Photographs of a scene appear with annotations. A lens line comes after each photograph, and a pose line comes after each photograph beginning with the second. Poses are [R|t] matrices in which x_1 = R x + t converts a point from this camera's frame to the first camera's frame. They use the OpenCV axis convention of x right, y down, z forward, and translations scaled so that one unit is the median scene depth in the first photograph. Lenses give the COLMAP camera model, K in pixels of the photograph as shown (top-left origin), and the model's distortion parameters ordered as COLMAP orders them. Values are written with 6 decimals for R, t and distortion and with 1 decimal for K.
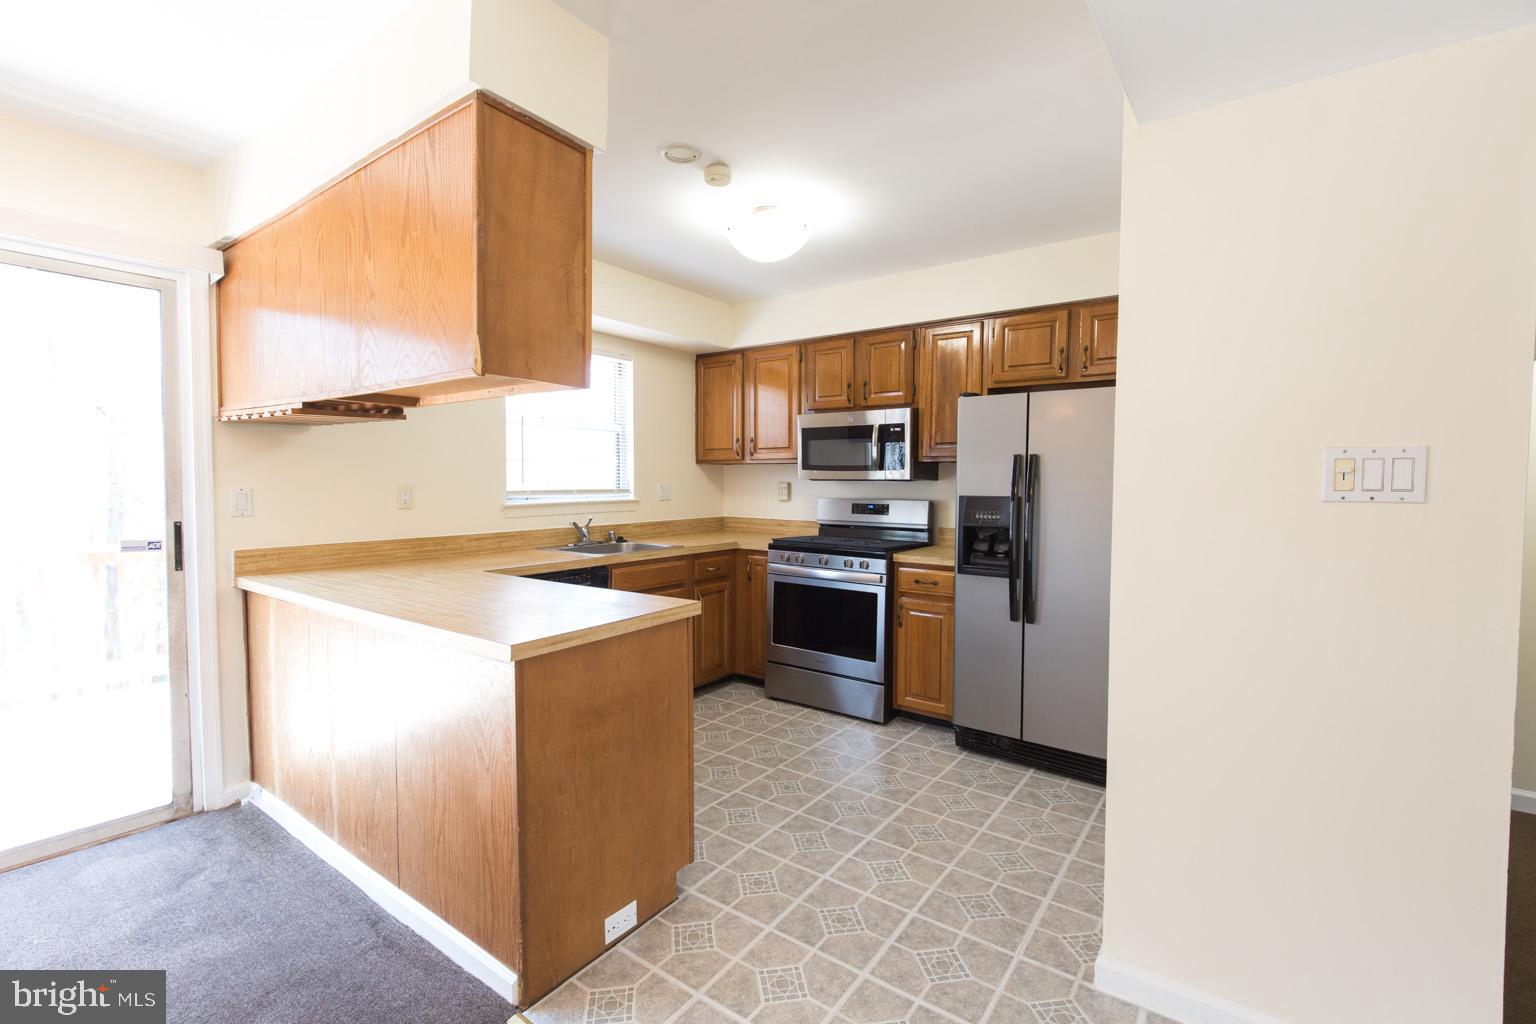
lens RADIAL K [[694.8, 0, 777.0], [0, 694.8, 500.1], [0, 0, 1]] dist [0.006991, -0.006077]
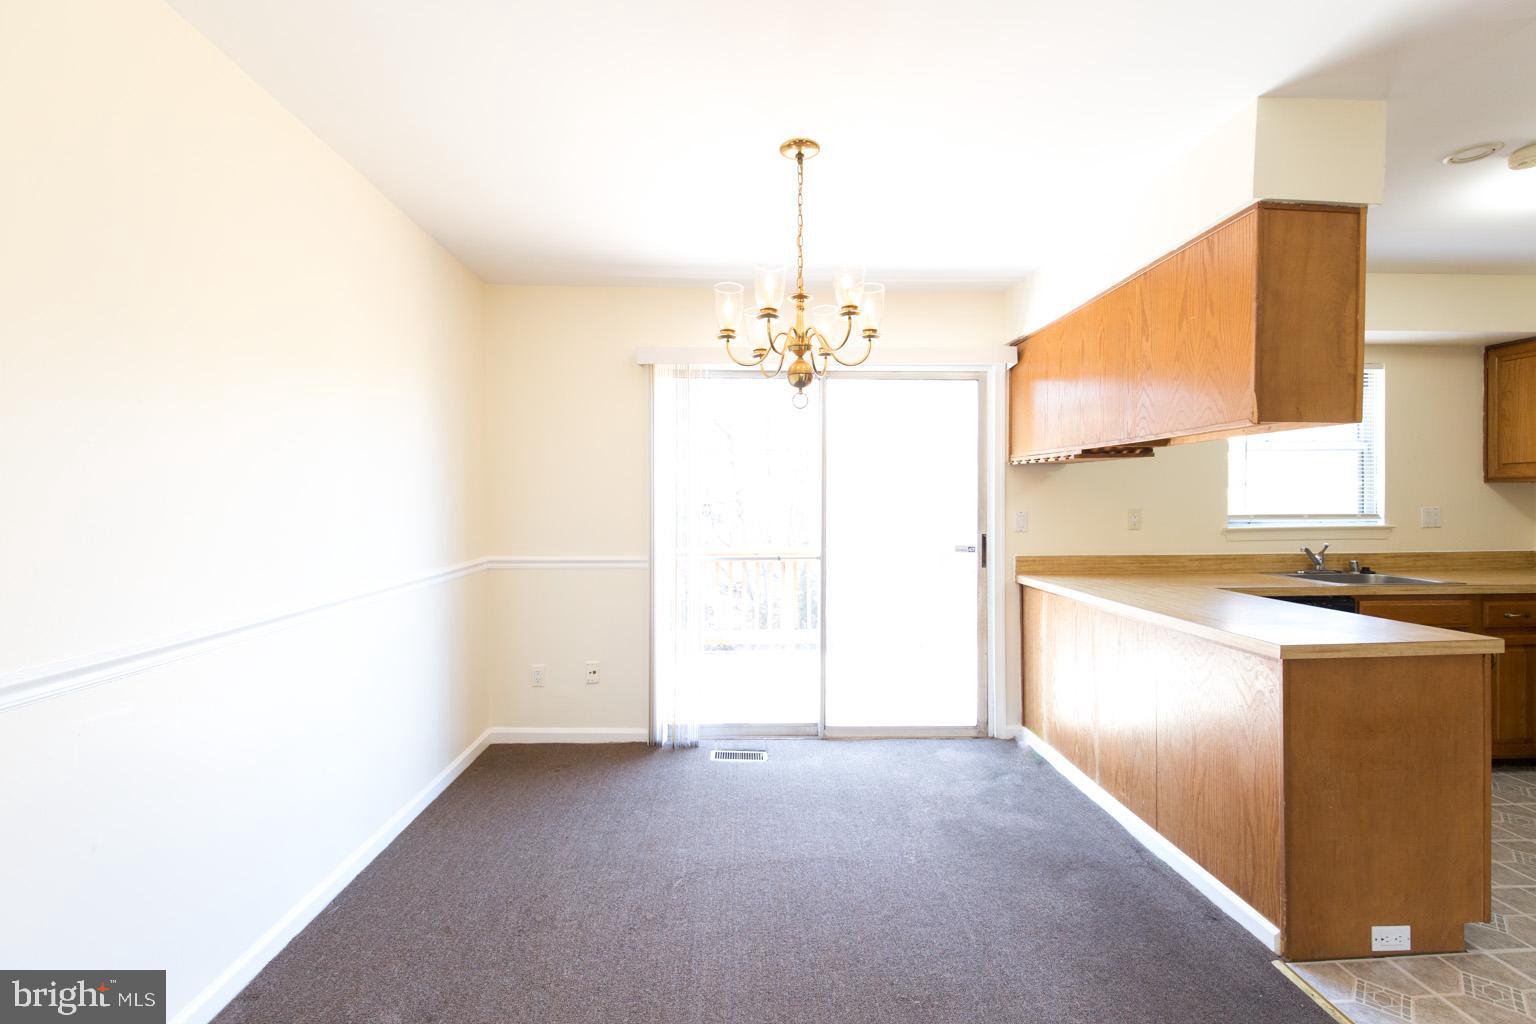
lens RADIAL K [[694.8, 0, 762.0], [0, 694.8, 506.6], [0, 0, 1]] dist [0.006991, -0.006077]
pose [[0.612508, 0.000163, -0.790464, 0.009465], [-0.018202, 0.999738, -0.013898, 0.001614], [0.790254, 0.022901, 0.612351, -0.224046]]
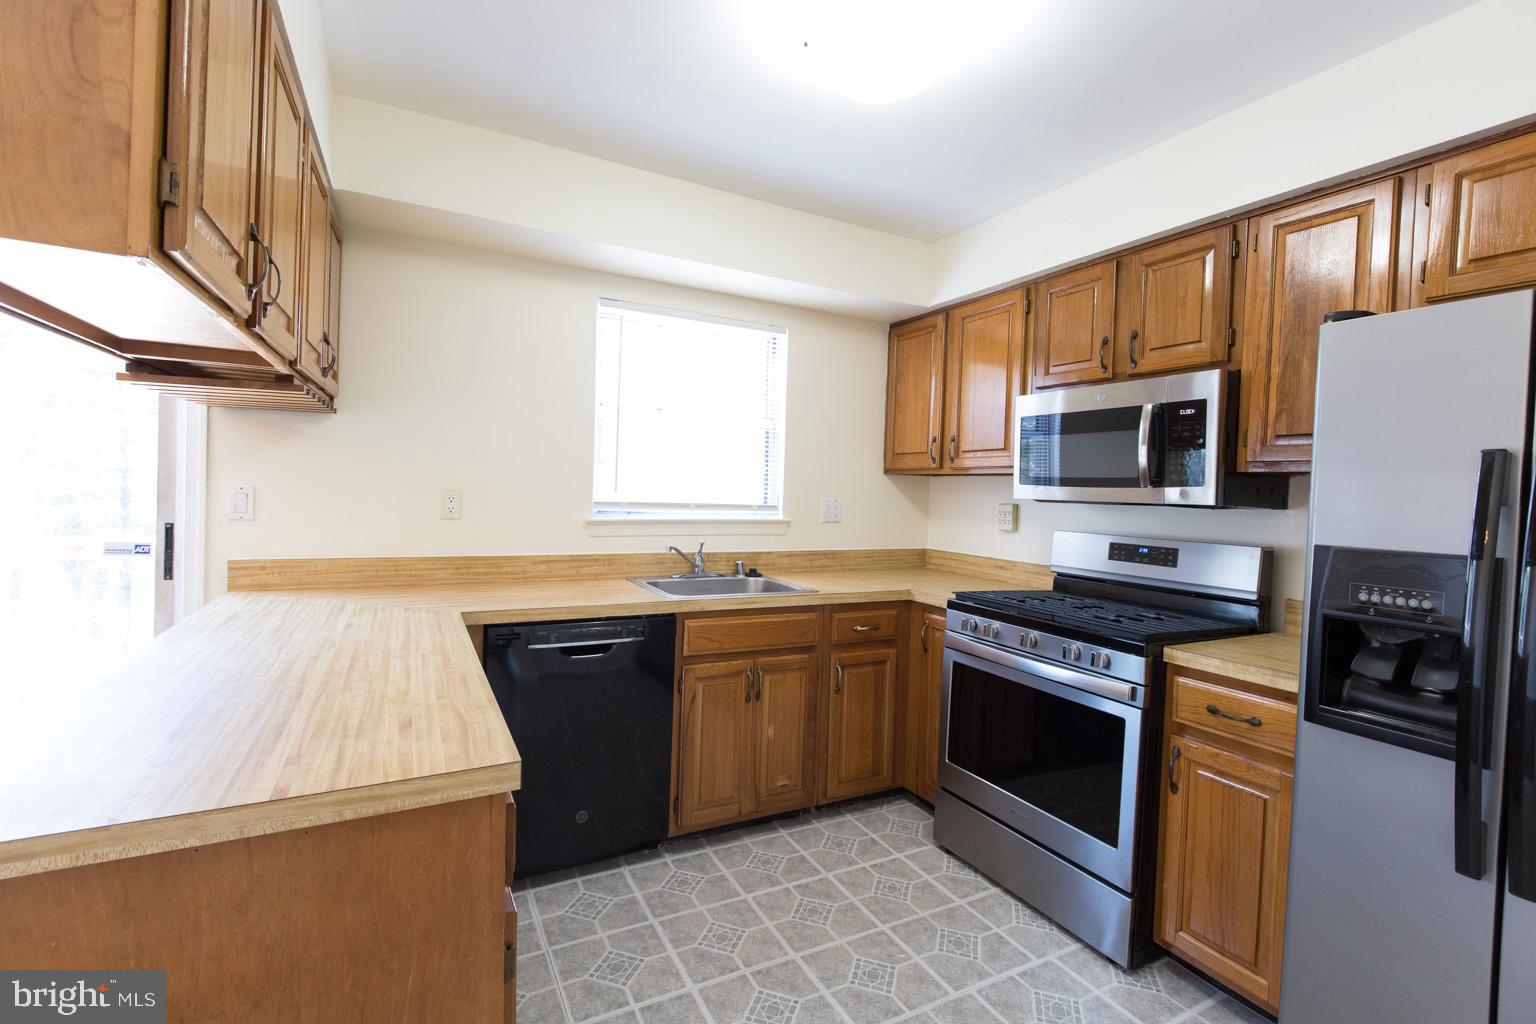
lens RADIAL K [[694.8, 0, 766.1], [0, 694.8, 502.6], [0, 0, 1]] dist [0.006991, -0.006077]
pose [[0.893480, 0.033722, -0.447835, 0.154145], [-0.043318, 0.998999, -0.011200, -0.013910], [0.447009, 0.029407, 0.894046, 0.465149]]
